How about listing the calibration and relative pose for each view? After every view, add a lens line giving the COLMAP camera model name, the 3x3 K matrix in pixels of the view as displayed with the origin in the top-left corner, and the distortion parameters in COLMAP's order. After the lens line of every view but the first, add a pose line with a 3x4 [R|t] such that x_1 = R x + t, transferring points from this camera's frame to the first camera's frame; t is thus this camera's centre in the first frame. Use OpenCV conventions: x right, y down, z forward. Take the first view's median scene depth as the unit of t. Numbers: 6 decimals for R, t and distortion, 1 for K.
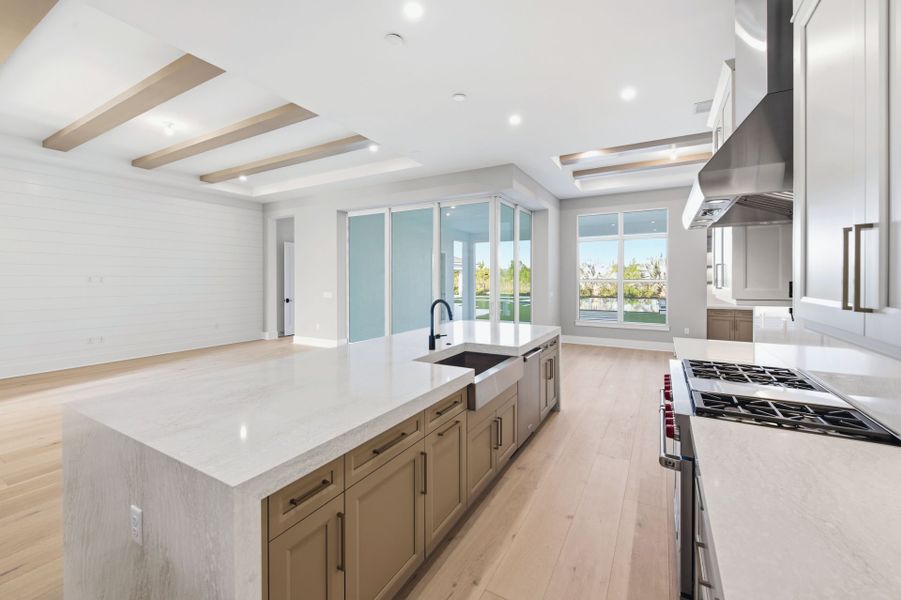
lens RADIAL K [[364.9, 0, 448.4], [0, 364.9, 286.0], [0, 0, 1]] dist [-0.000123, -0.002801]
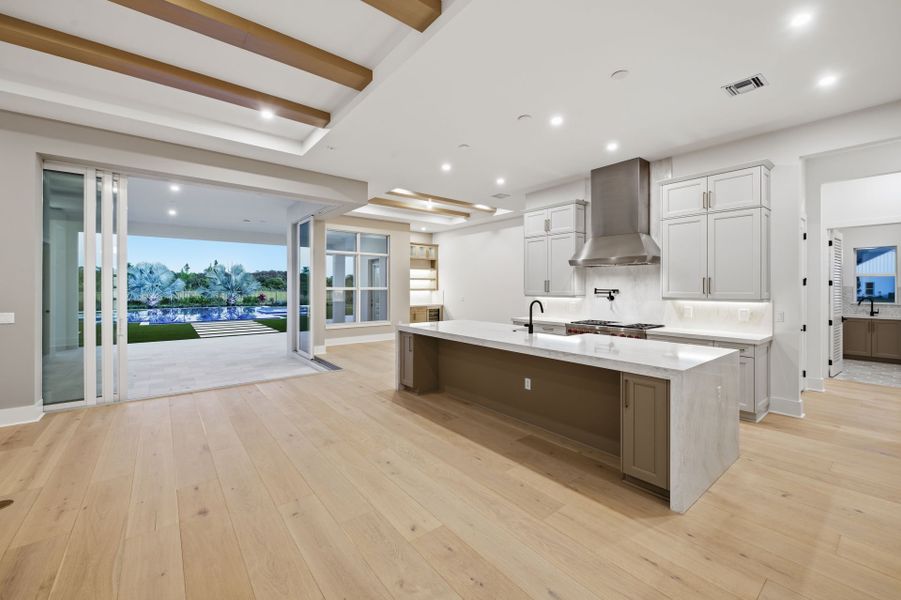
lens RADIAL K [[364.9, 0, 448.4], [0, 364.9, 286.0], [0, 0, 1]] dist [-0.000123, -0.002801]
pose [[0.367812, 0.005641, 0.929883, -0.881544], [0.013302, 0.999847, -0.011327, -0.005552], [-0.929805, 0.016535, 0.367681, 0.425365]]
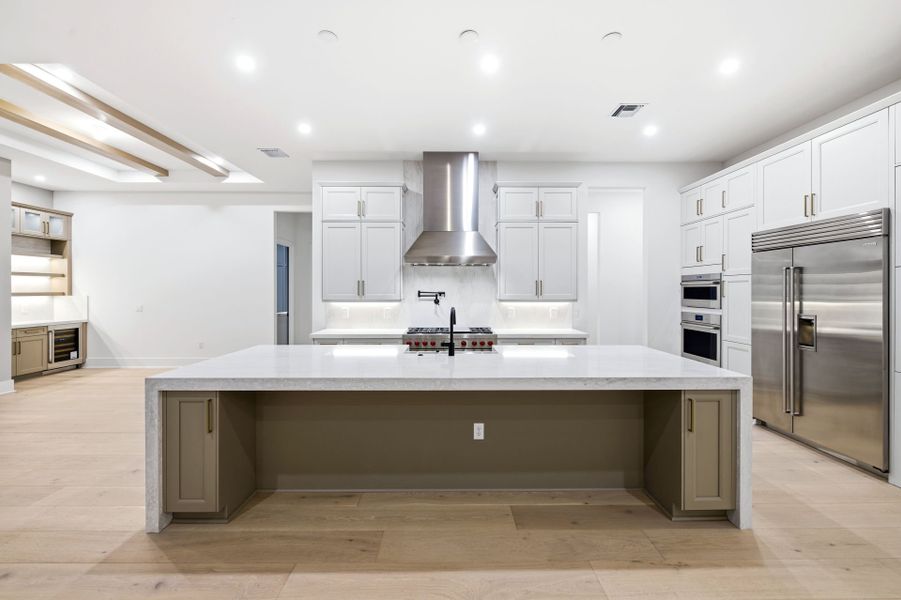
lens RADIAL K [[364.6, 0, 462.1], [0, 364.6, 290.8], [0, 0, 1]] dist [-0.000578, -0.000674]
pose [[-0.511010, 0.000978, 0.859574, -0.538466], [0.014362, 0.999869, 0.007401, -0.010969], [-0.859455, 0.016127, -0.510957, 0.841145]]
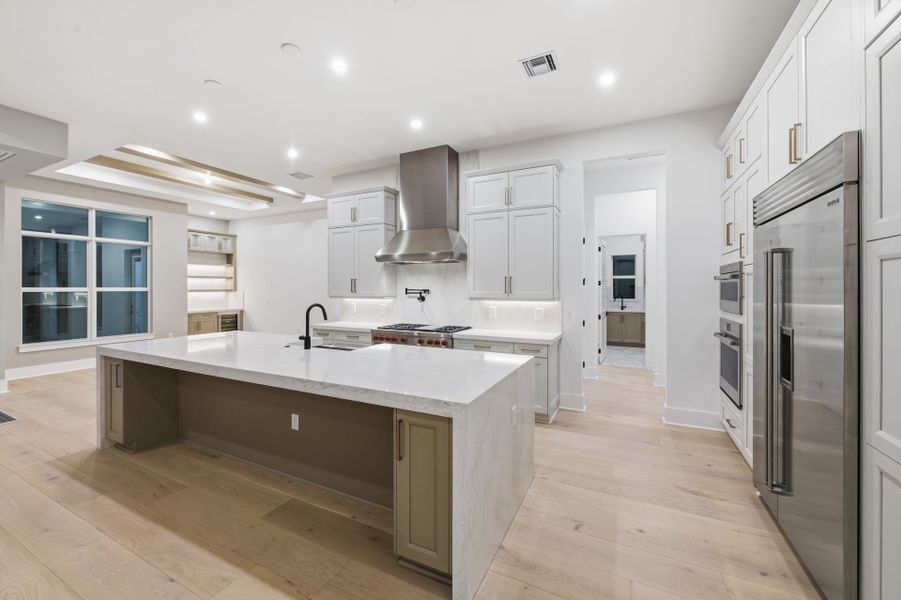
lens RADIAL K [[364.9, 0, 448.4], [0, 364.9, 286.0], [0, 0, 1]] dist [-0.000123, -0.002801]
pose [[-0.057077, 0.007248, 0.998343, -0.664540], [0.017304, 0.999831, -0.006270, -0.002515], [-0.998220, 0.016917, -0.057192, 0.353826]]
